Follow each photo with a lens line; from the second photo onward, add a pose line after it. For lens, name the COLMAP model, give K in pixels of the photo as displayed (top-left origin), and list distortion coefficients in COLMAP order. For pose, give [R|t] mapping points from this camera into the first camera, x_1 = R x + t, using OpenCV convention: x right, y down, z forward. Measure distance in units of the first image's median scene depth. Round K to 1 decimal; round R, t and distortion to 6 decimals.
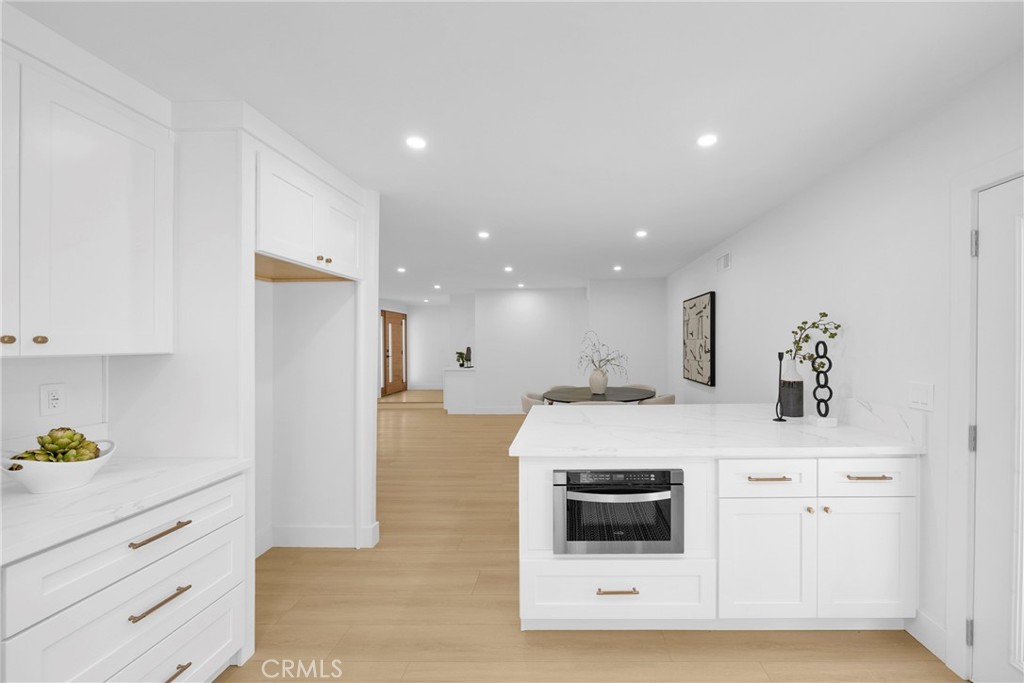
lens RADIAL K [[387.6, 0, 517.9], [0, 387.6, 343.2], [0, 0, 1]] dist [-0.001054, -0.000219]
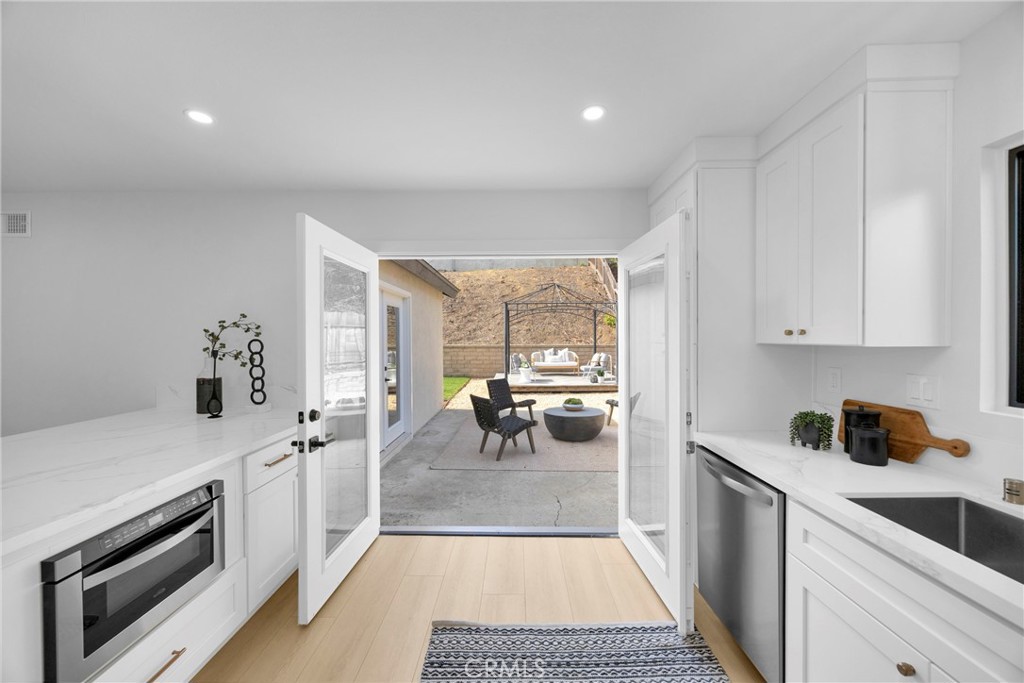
lens RADIAL K [[387.6, 0, 514.2], [0, 387.6, 343.2], [0, 0, 1]] dist [-0.001054, -0.000219]
pose [[0.005112, -0.004676, 0.999976, -0.479470], [0.000832, 0.999989, 0.004672, 0.002589], [-0.999987, 0.000808, 0.005116, 0.300188]]
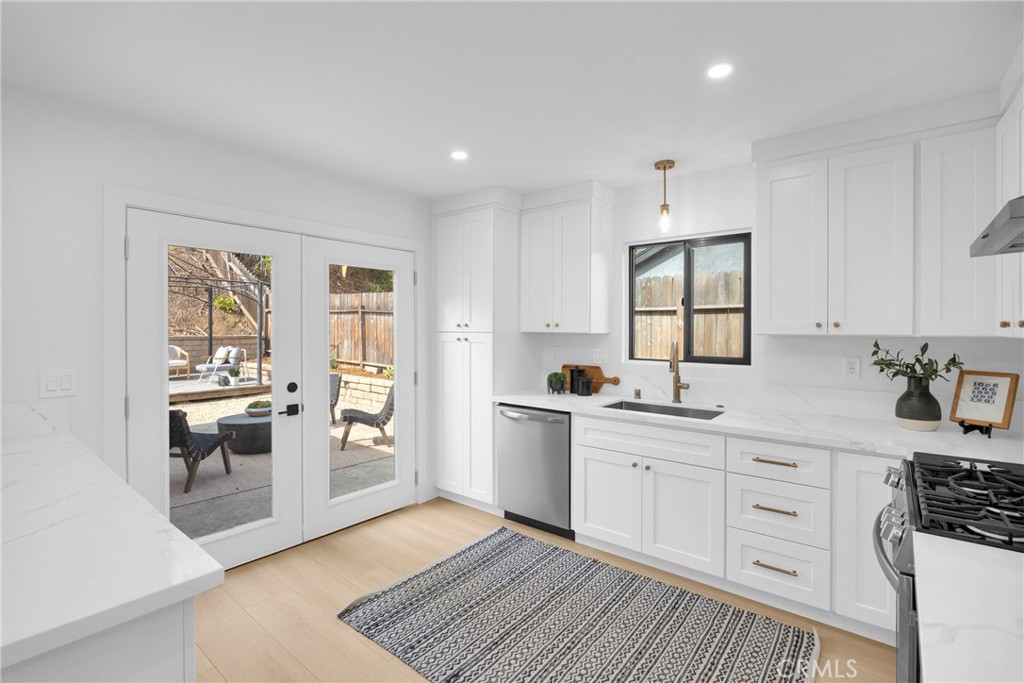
lens RADIAL K [[461.5, 0, 528.0], [0, 461.5, 332.1], [0, 0, 1]] dist [-0.015377, 0.000312]
pose [[-0.790828, -0.000467, 0.612038, -0.617911], [0.001415, 0.999996, 0.002592, 0.004212], [-0.612036, 0.002916, -0.790824, 1.258504]]
